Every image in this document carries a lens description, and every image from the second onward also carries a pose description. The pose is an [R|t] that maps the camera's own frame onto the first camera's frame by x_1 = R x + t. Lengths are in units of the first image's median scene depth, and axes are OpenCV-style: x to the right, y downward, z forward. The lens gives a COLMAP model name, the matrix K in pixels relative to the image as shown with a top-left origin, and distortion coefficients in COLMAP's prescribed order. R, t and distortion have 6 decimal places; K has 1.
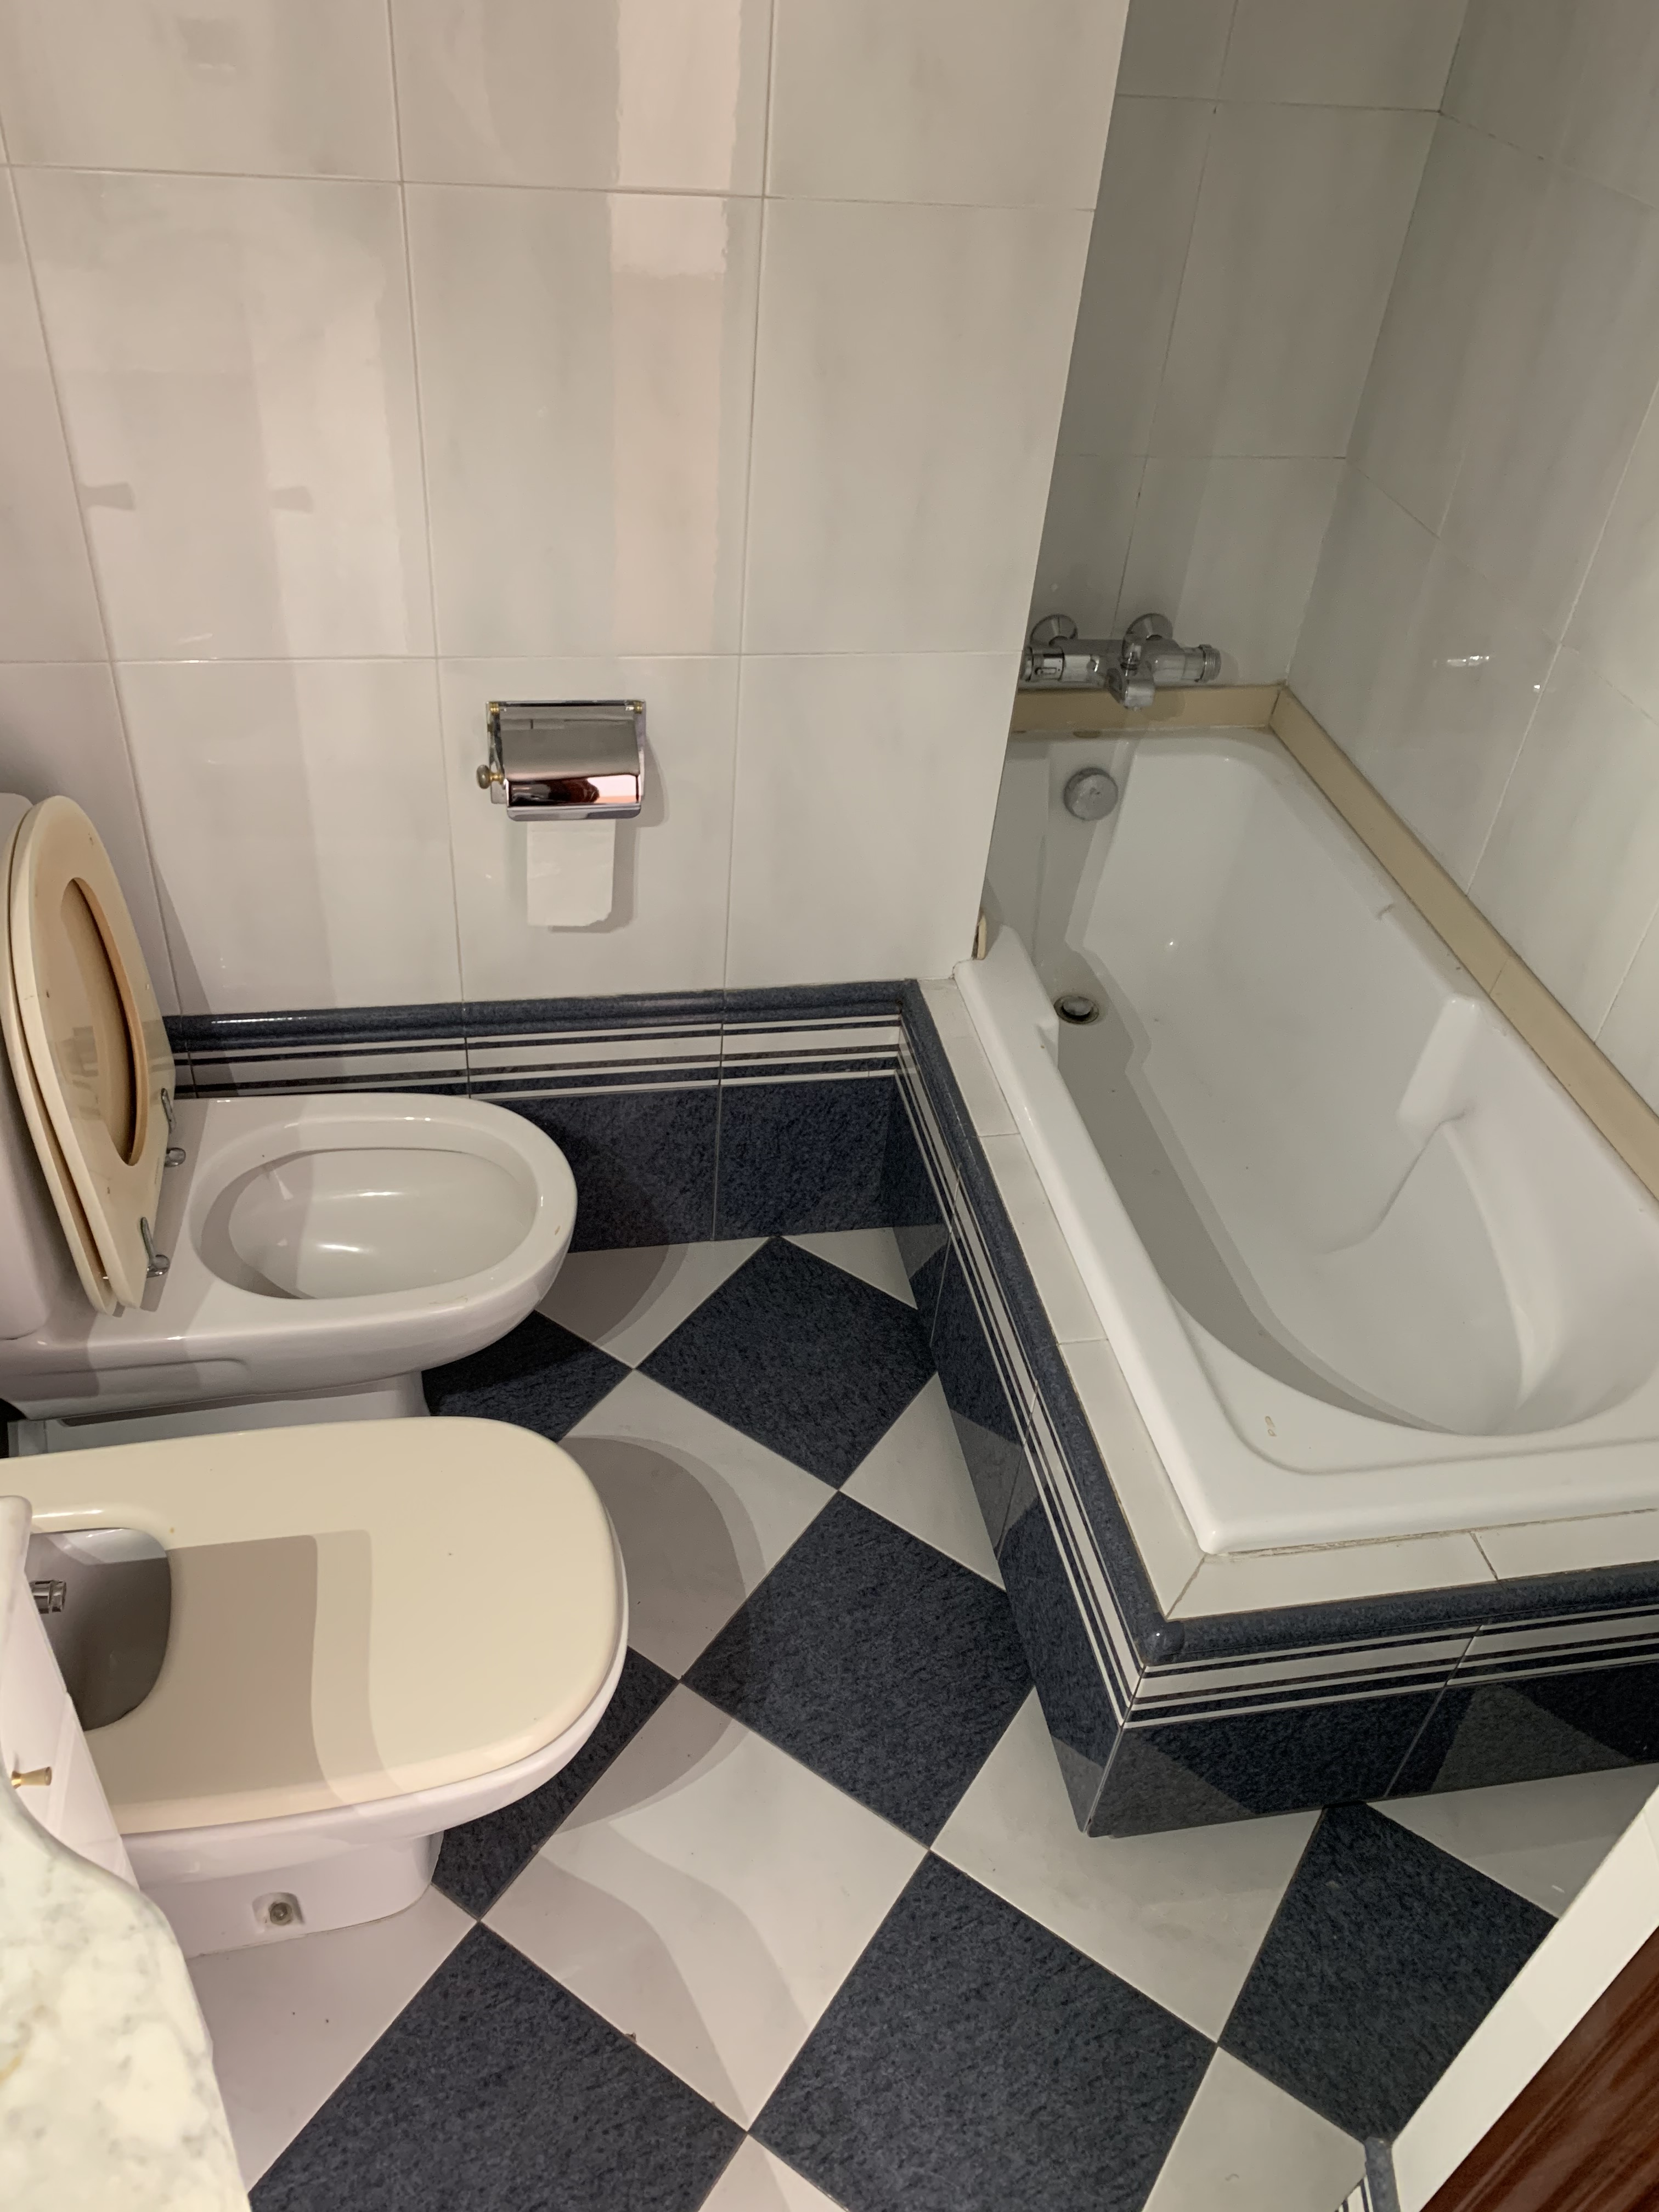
lens RADIAL K [[1693.1, 0, 822.9], [0, 1693.1, 1109.7], [0, 0, 1]] dist [-0.006692, 0.002578]
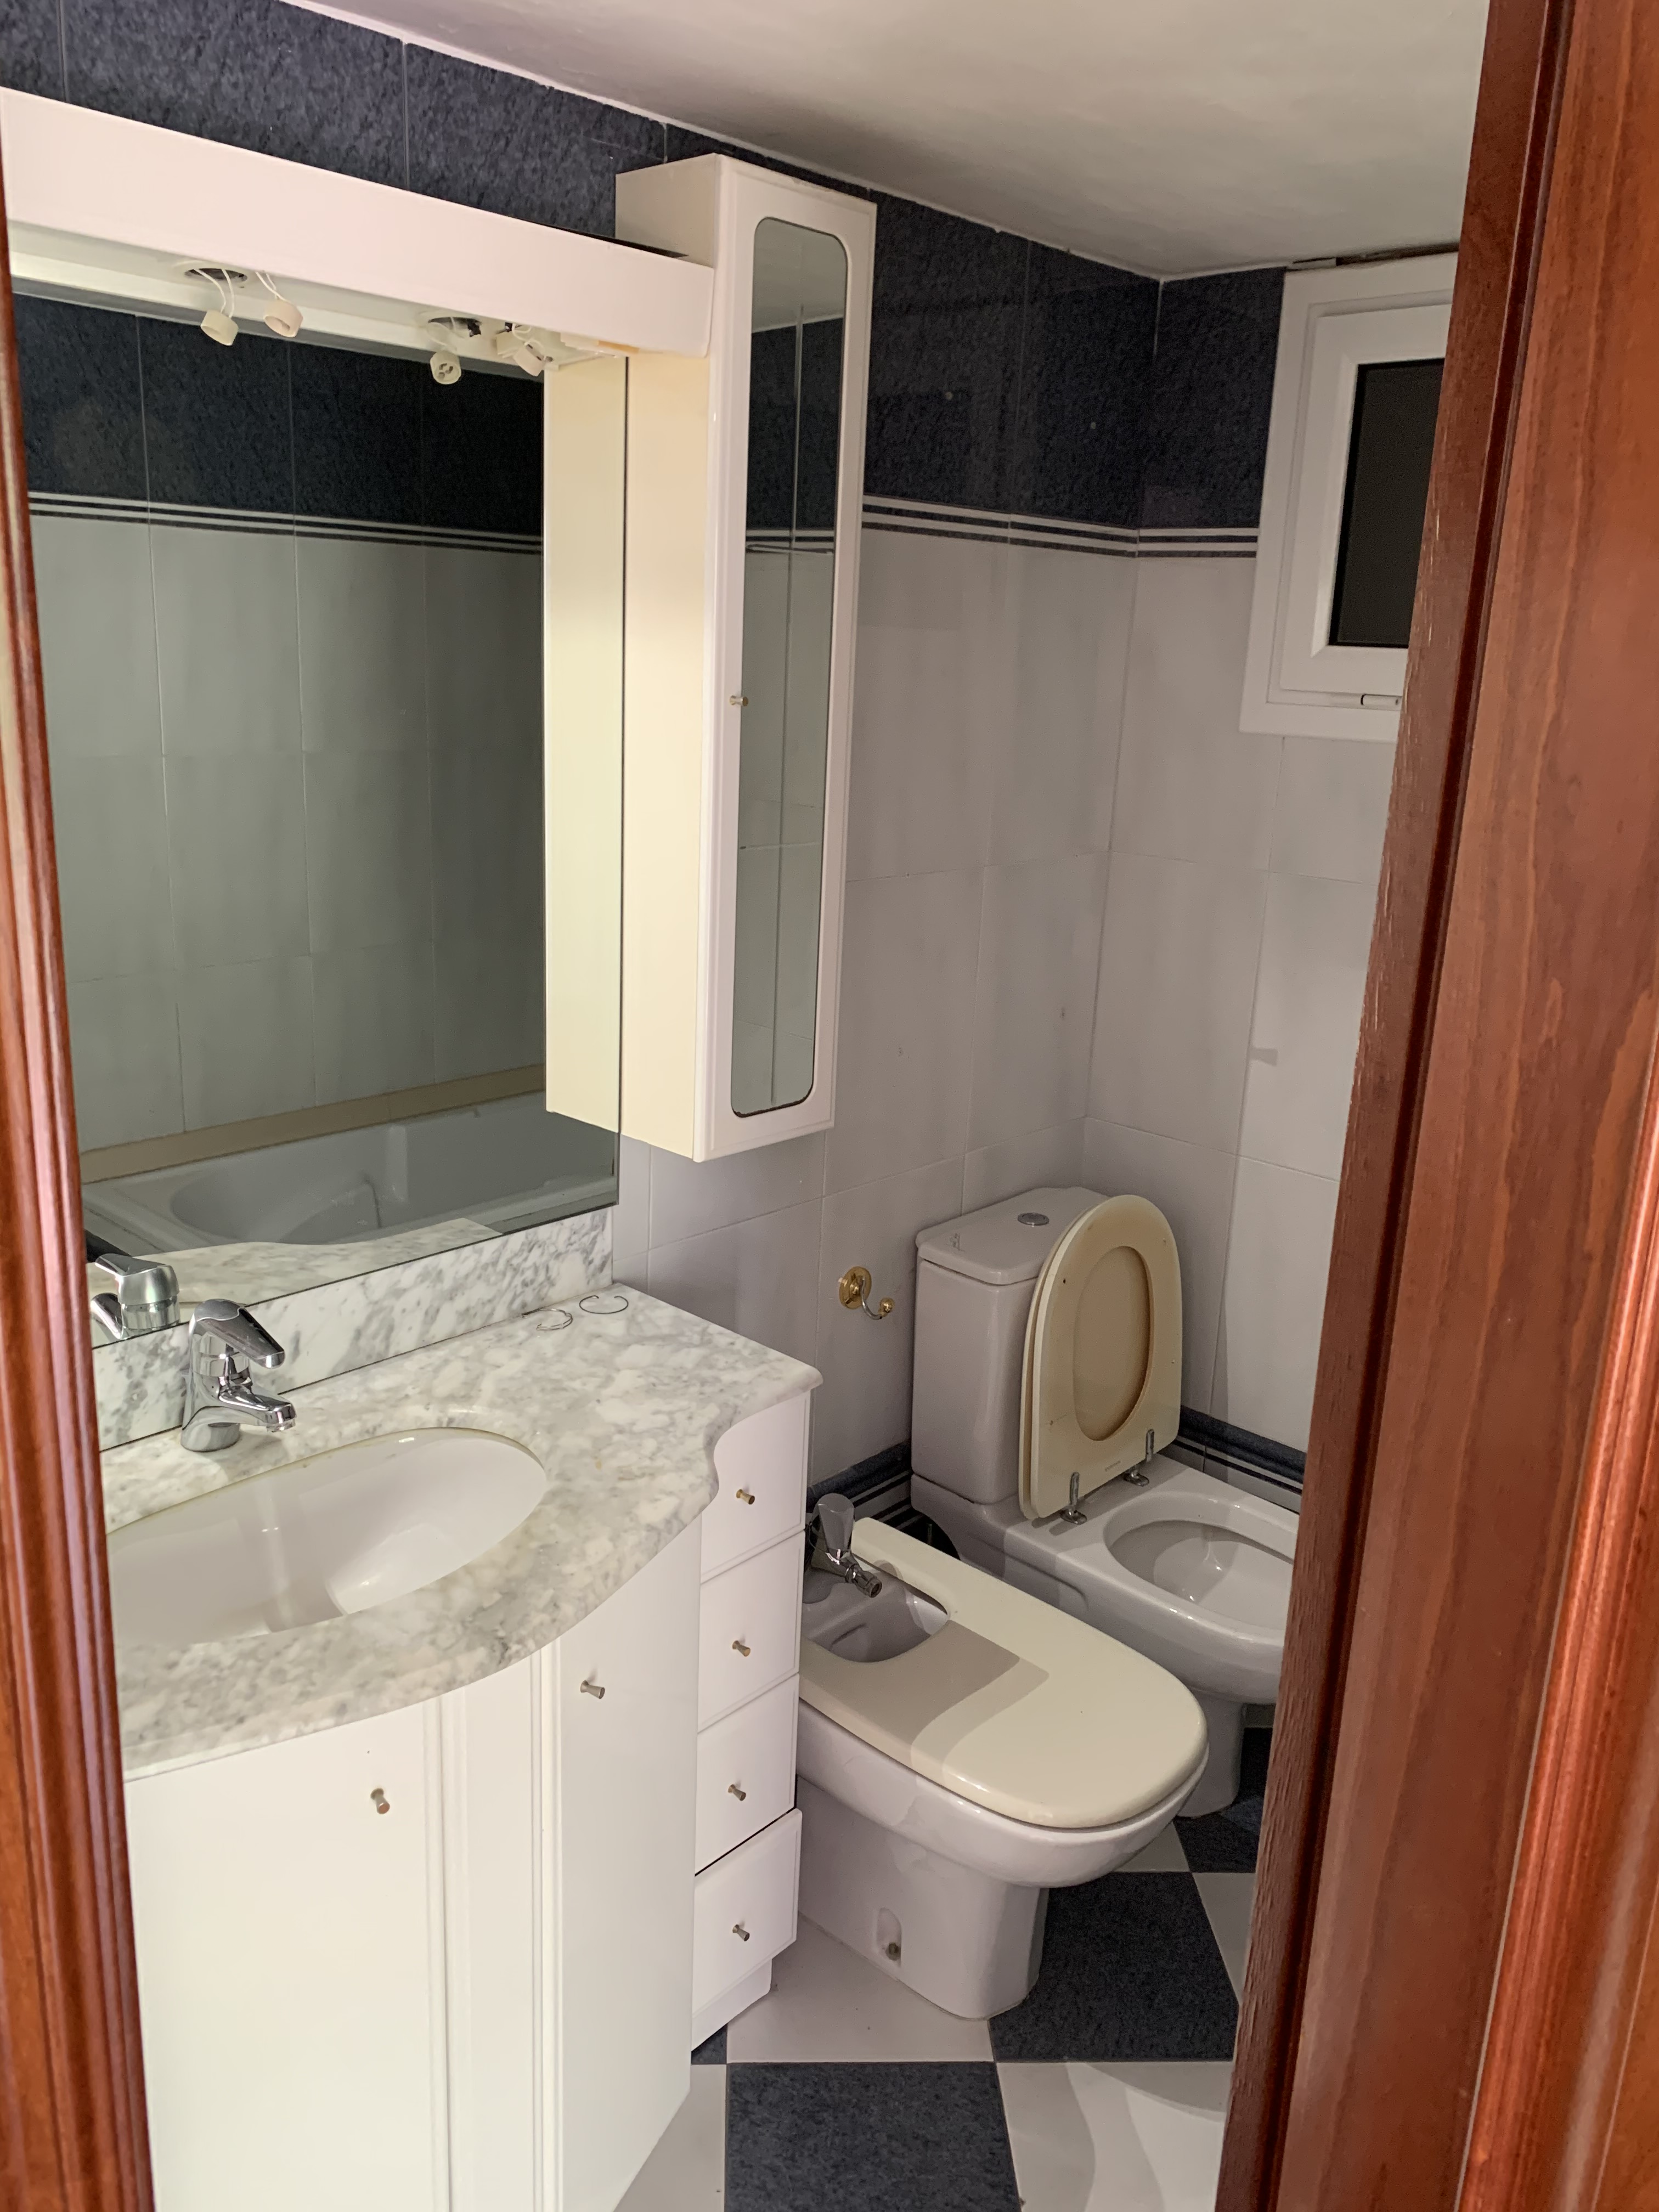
lens RADIAL K [[1693.1, 0, 834.3], [0, 1693.1, 1100.1], [0, 0, 1]] dist [-0.006692, 0.002578]
pose [[0.595741, 0.165885, -0.785860, 0.597919], [-0.508596, 0.835190, -0.209256, 0.215557], [0.621629, 0.524347, 0.581925, -0.169075]]
